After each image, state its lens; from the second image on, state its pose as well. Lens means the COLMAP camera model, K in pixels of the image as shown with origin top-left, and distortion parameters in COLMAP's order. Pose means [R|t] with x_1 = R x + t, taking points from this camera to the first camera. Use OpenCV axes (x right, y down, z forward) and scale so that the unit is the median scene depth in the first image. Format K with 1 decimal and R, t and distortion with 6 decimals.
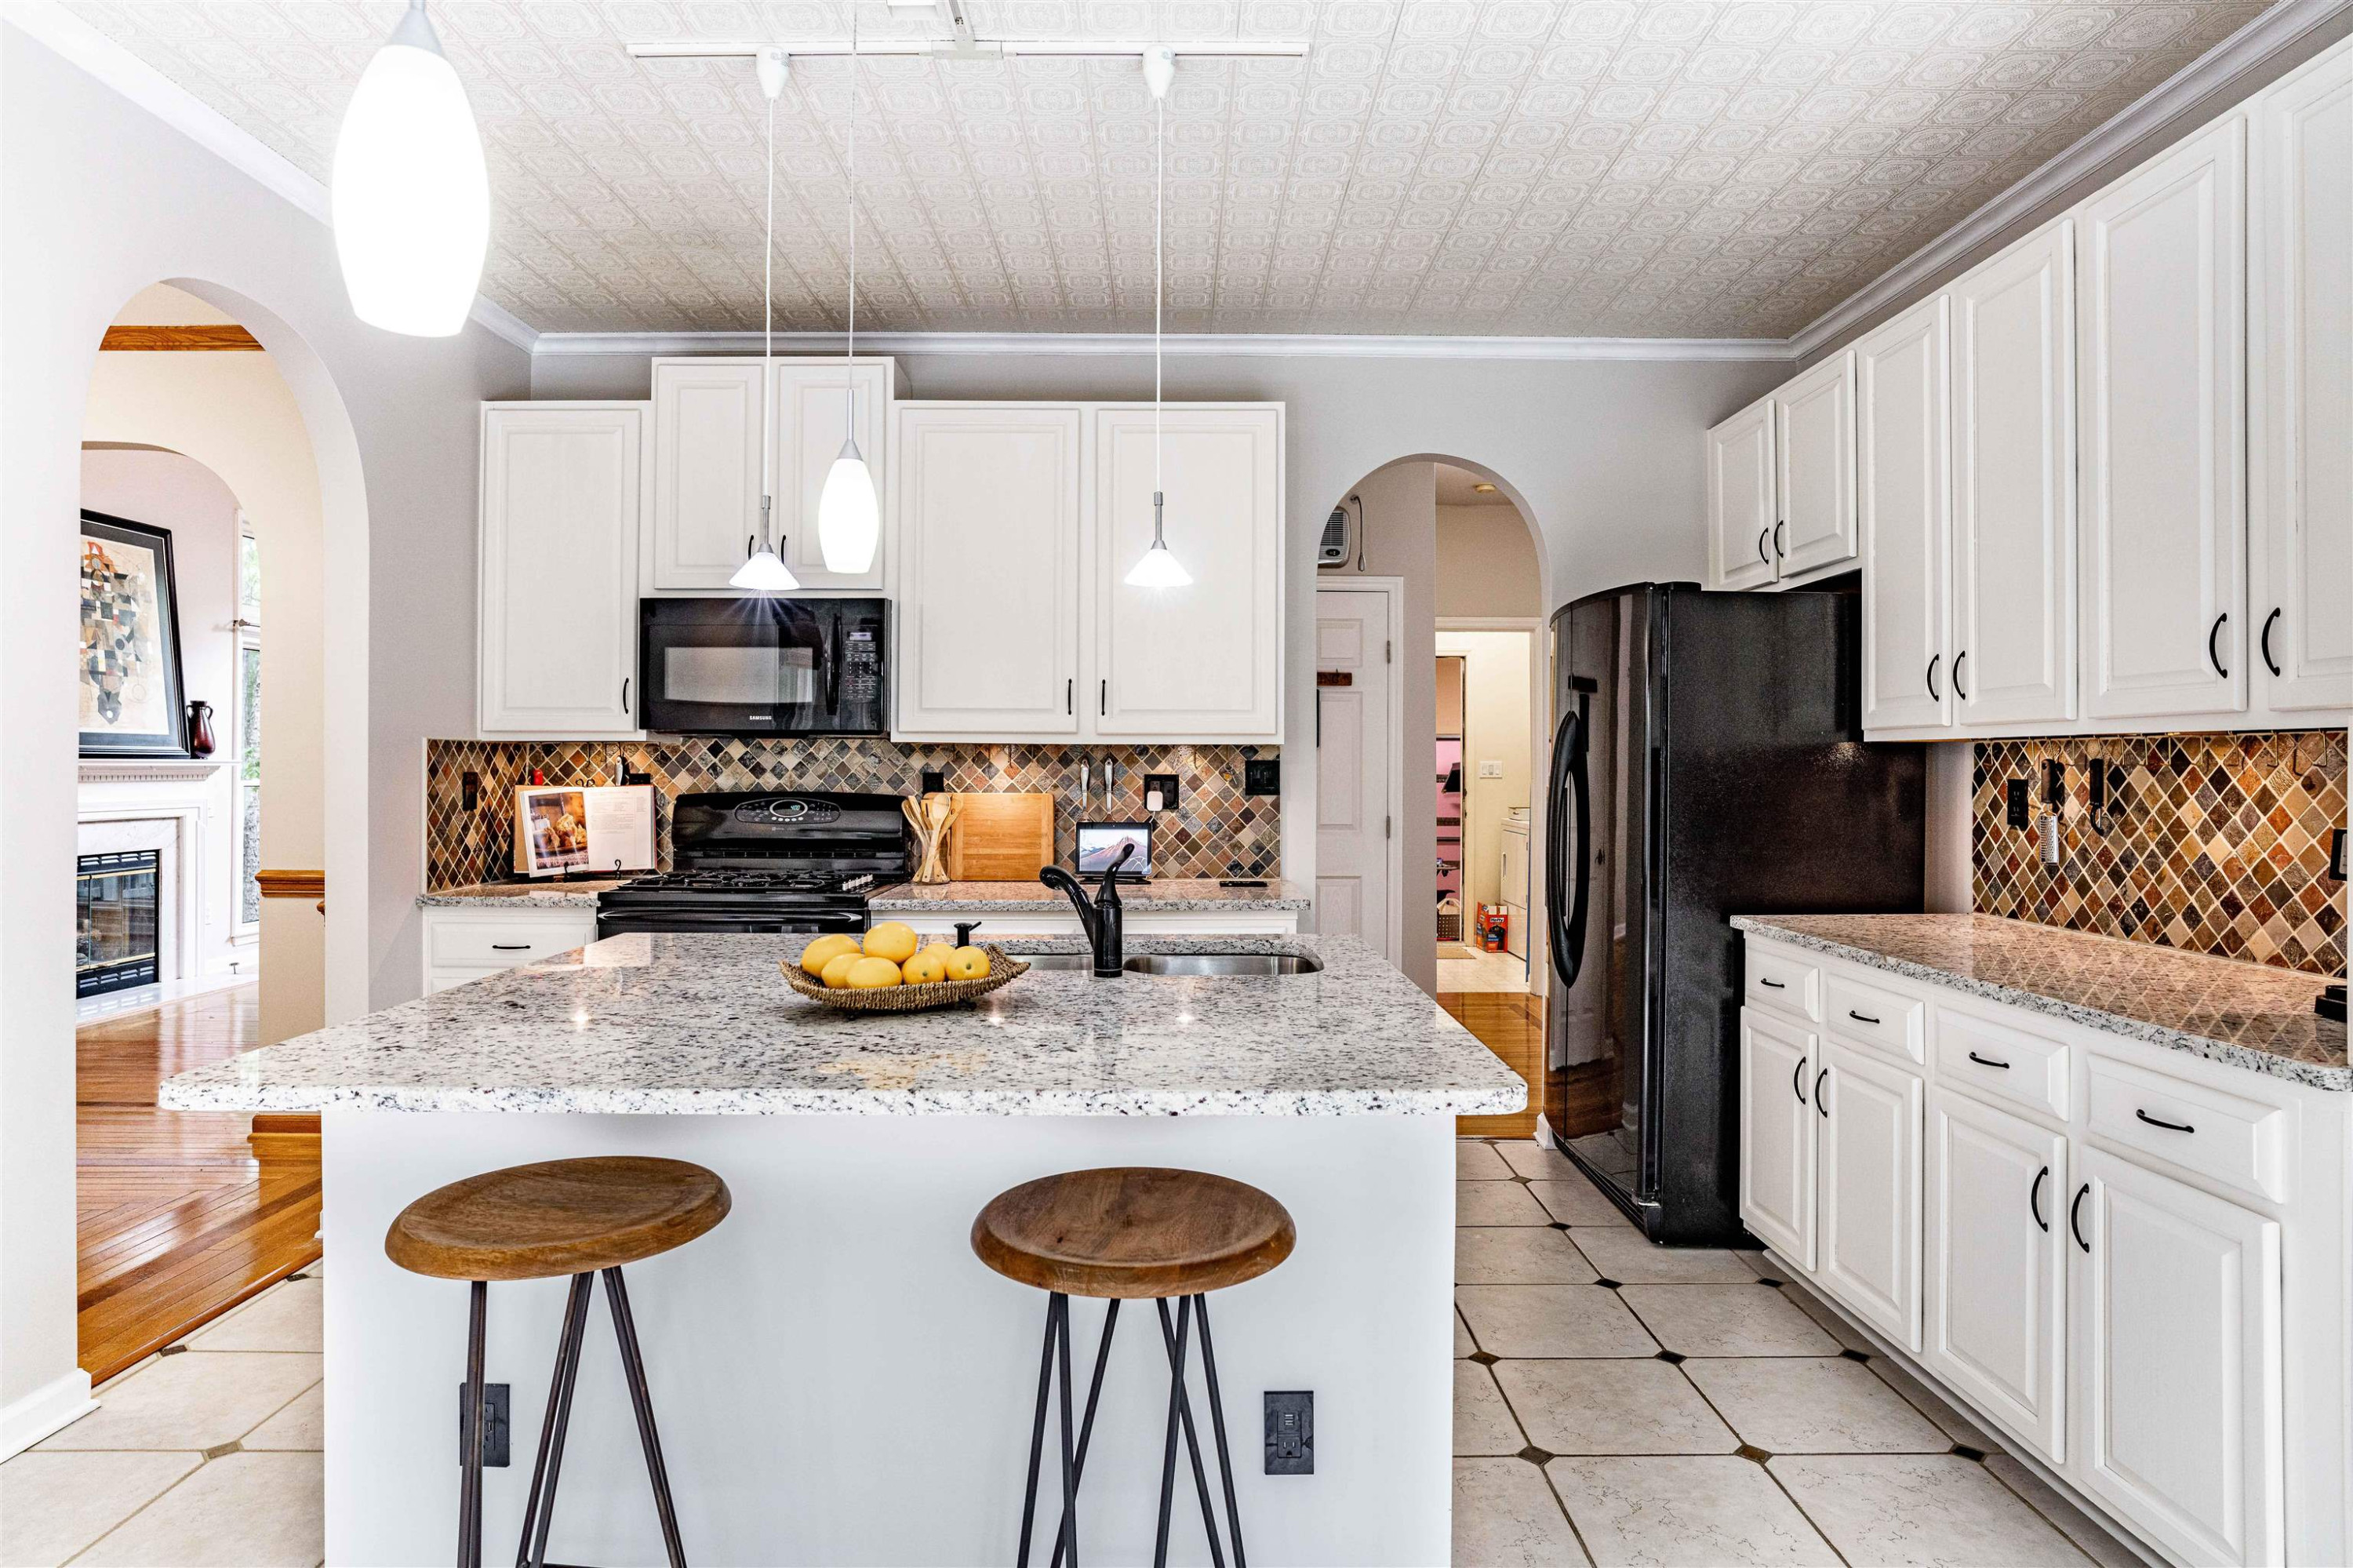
lens RADIAL K [[1310.9, 0, 1175.4], [0, 1310.9, 760.4], [0, 0, 1]] dist [-0.046744, 0.023006]
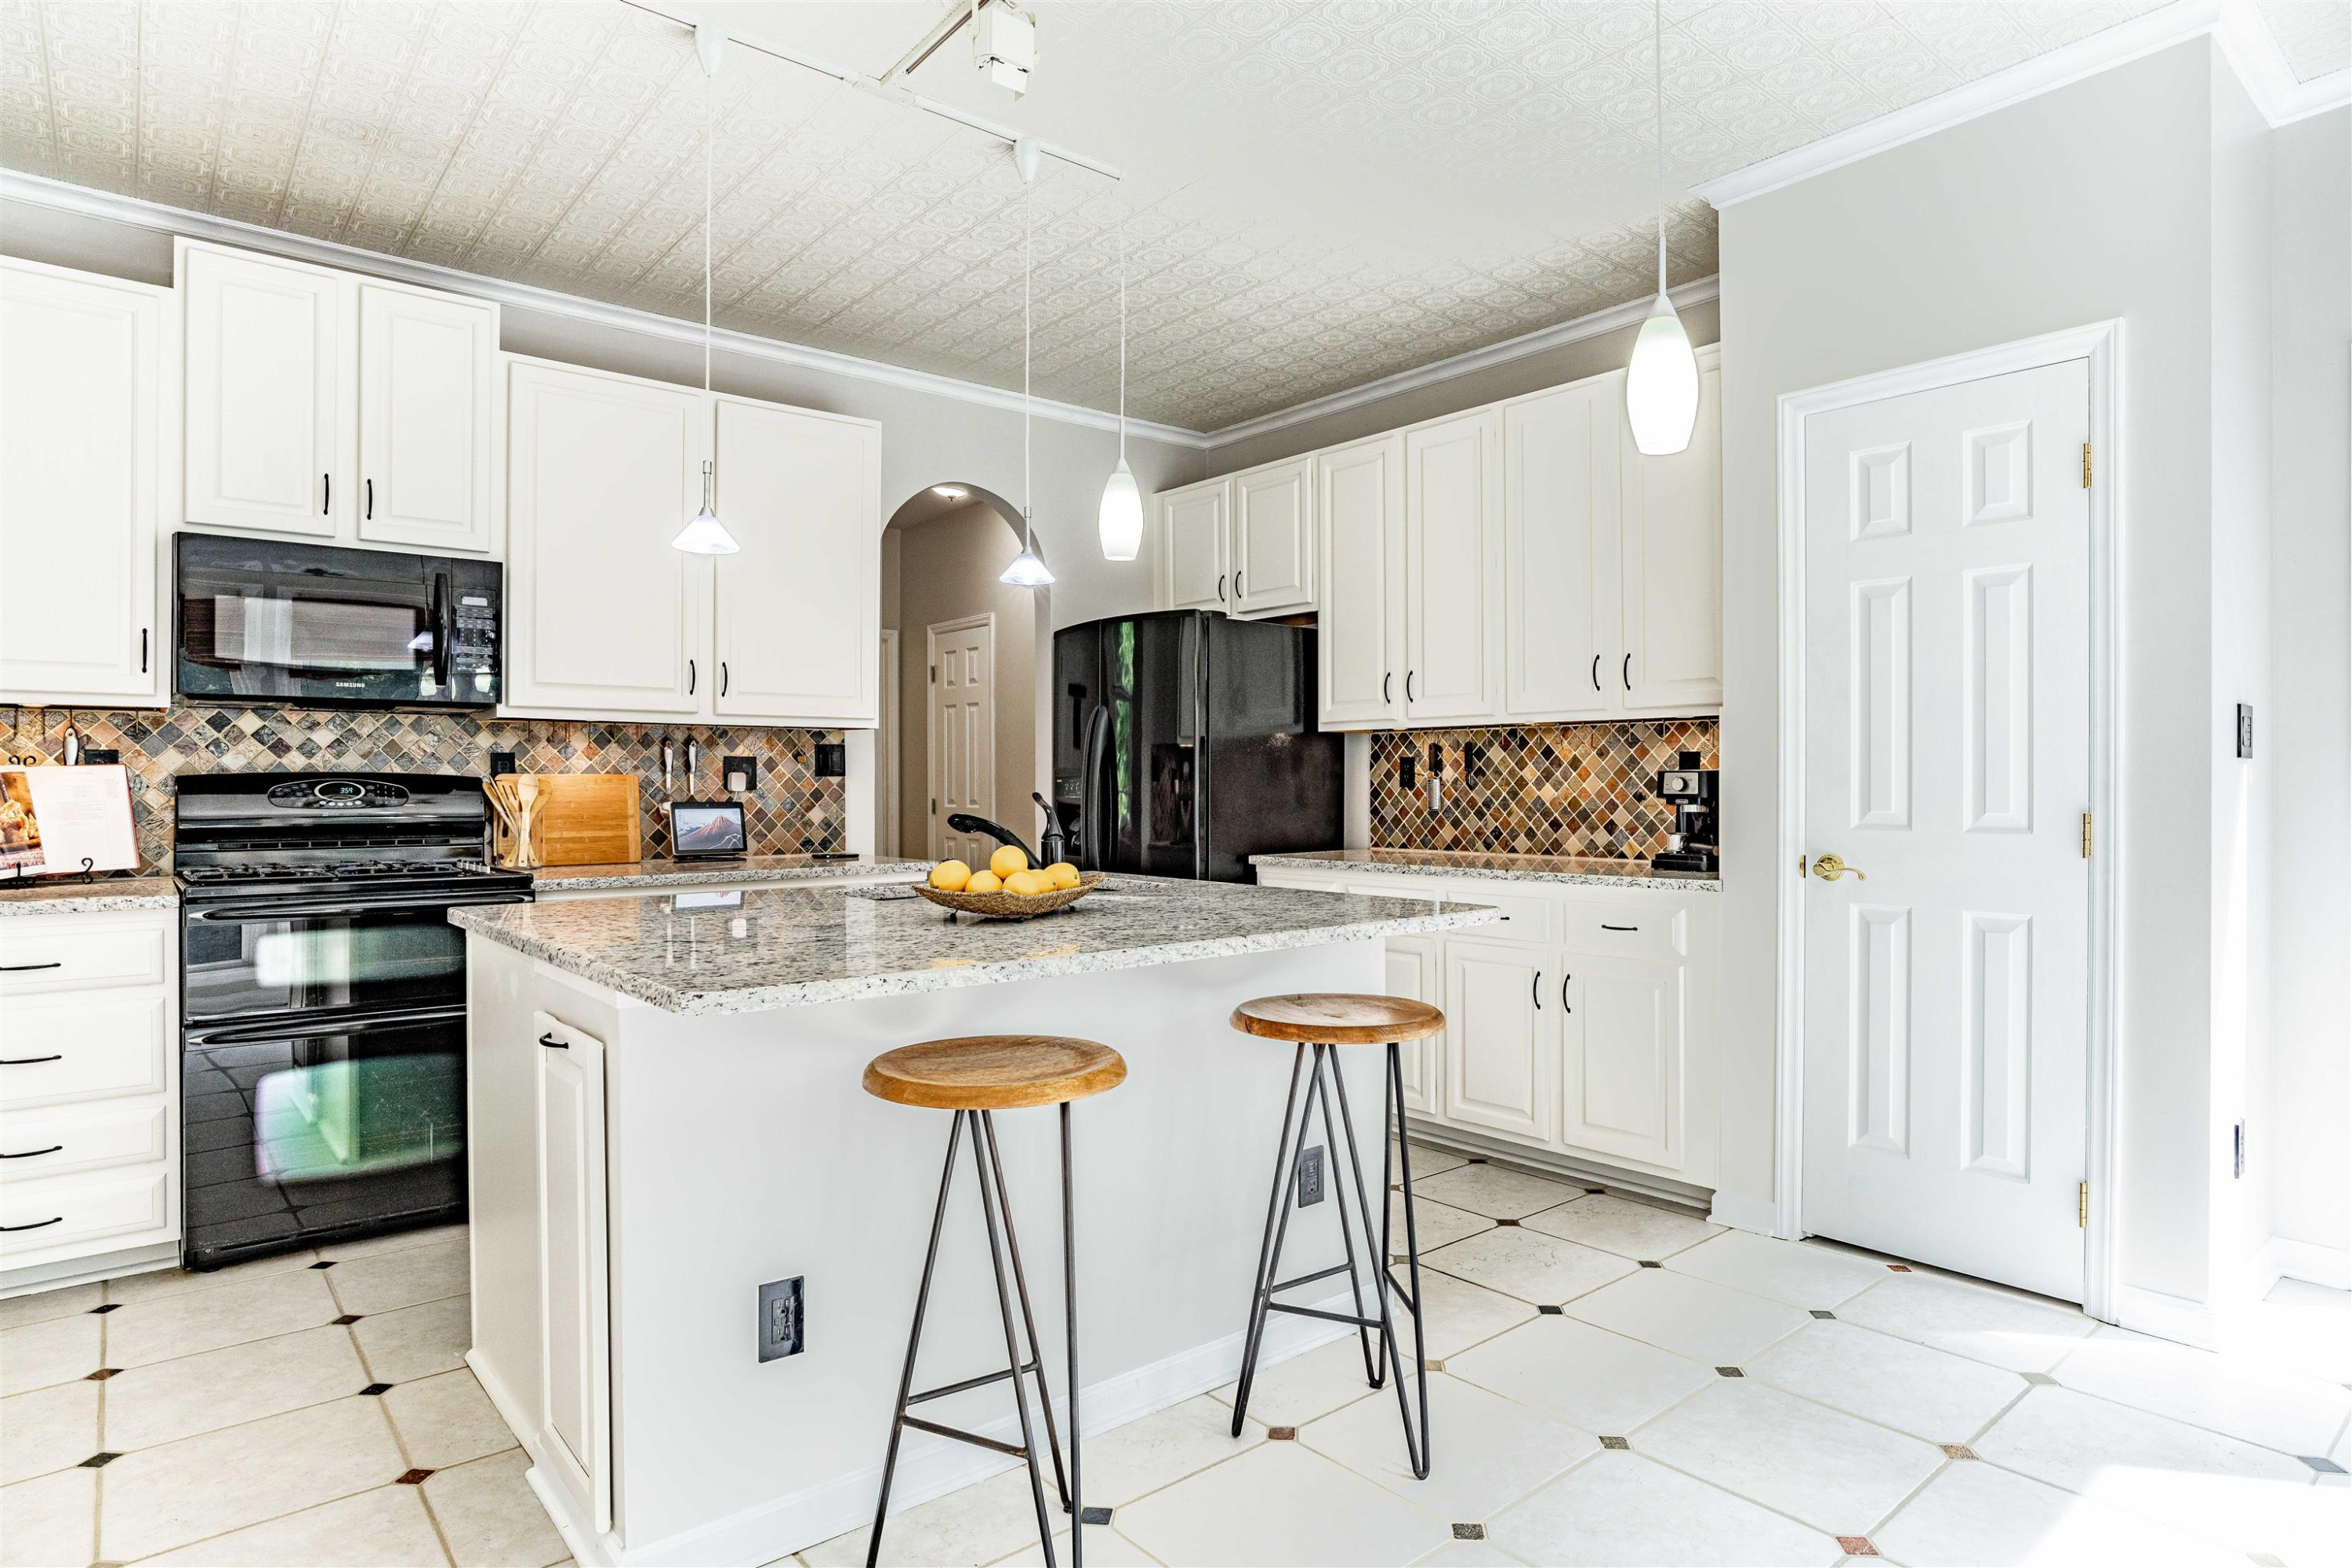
lens RADIAL K [[1310.3, 0, 1179.2], [0, 1310.3, 779.1], [0, 0, 1]] dist [-0.046744, 0.023006]
pose [[0.770409, -0.002797, 0.637543, -0.428204], [0.002041, 0.999996, 0.001920, 0.029237], [-0.637546, -0.000178, 0.770412, -0.019139]]
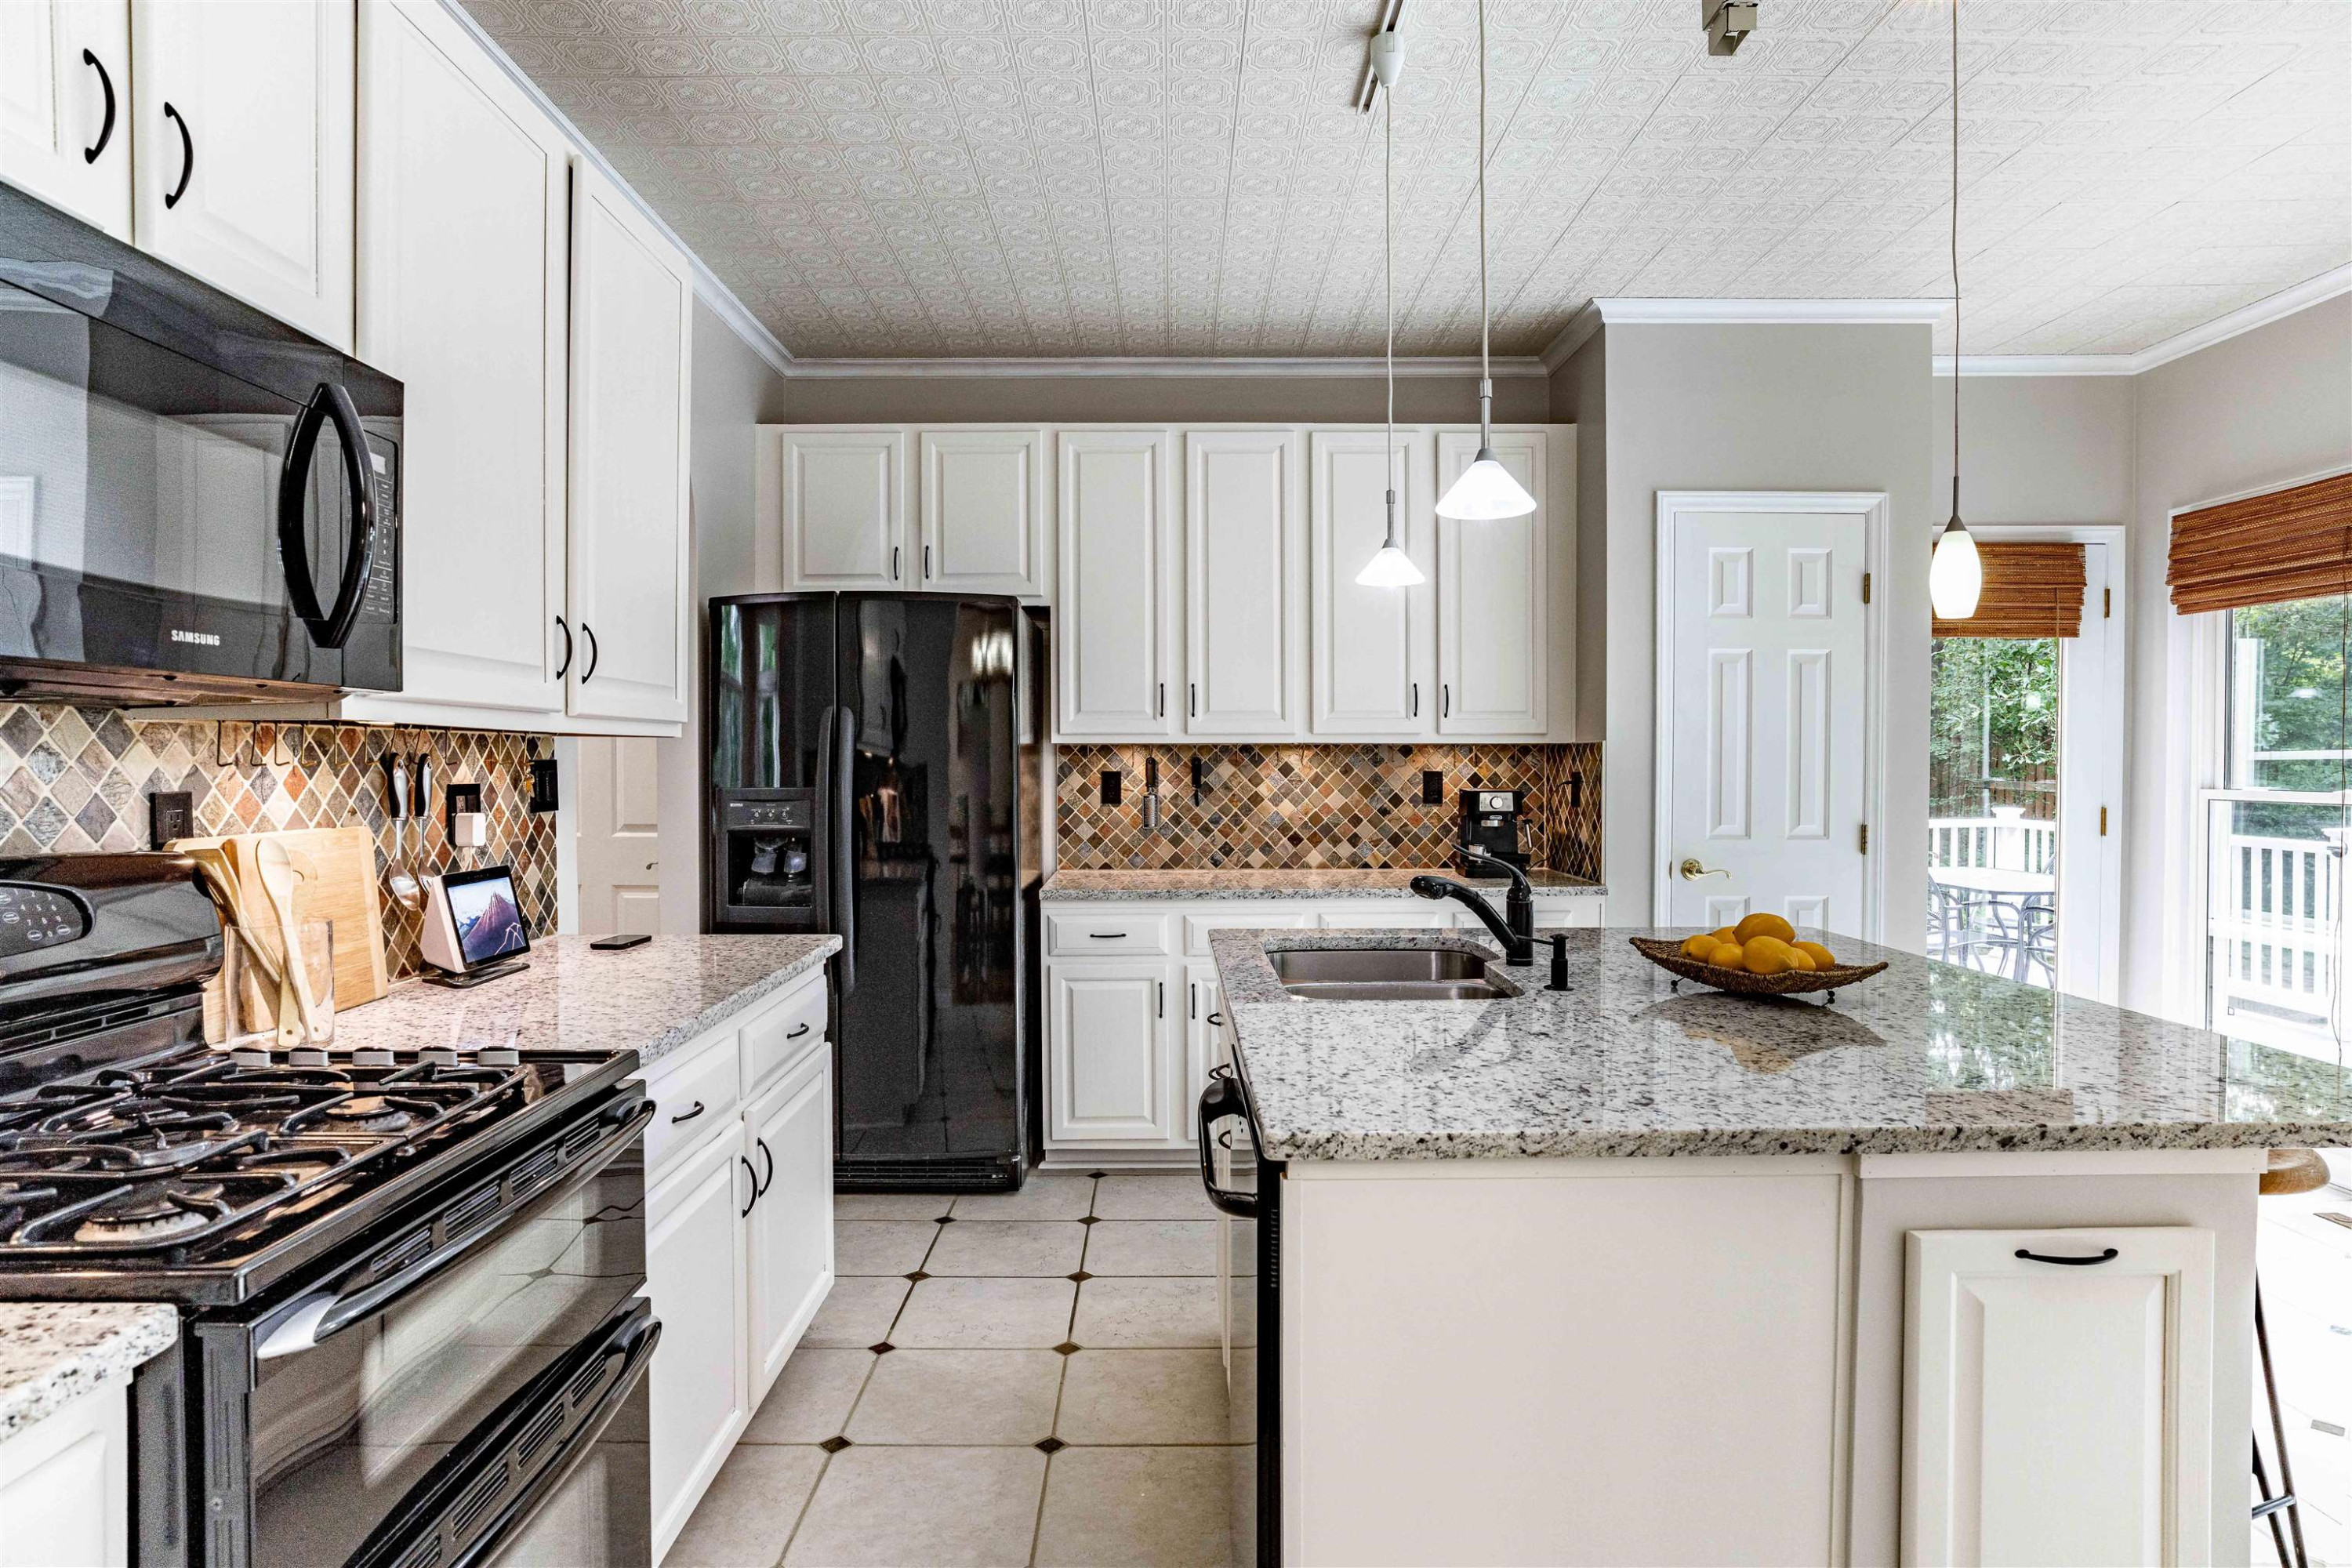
lens RADIAL K [[1310.3, 0, 1176.2], [0, 1310.3, 783.3], [0, 0, 1]] dist [-0.046744, 0.023006]
pose [[0.000872, -0.022115, 0.999755, -0.628025], [-0.002912, 0.999751, 0.022117, -0.003466], [-0.999995, -0.002931, 0.000808, 0.726481]]
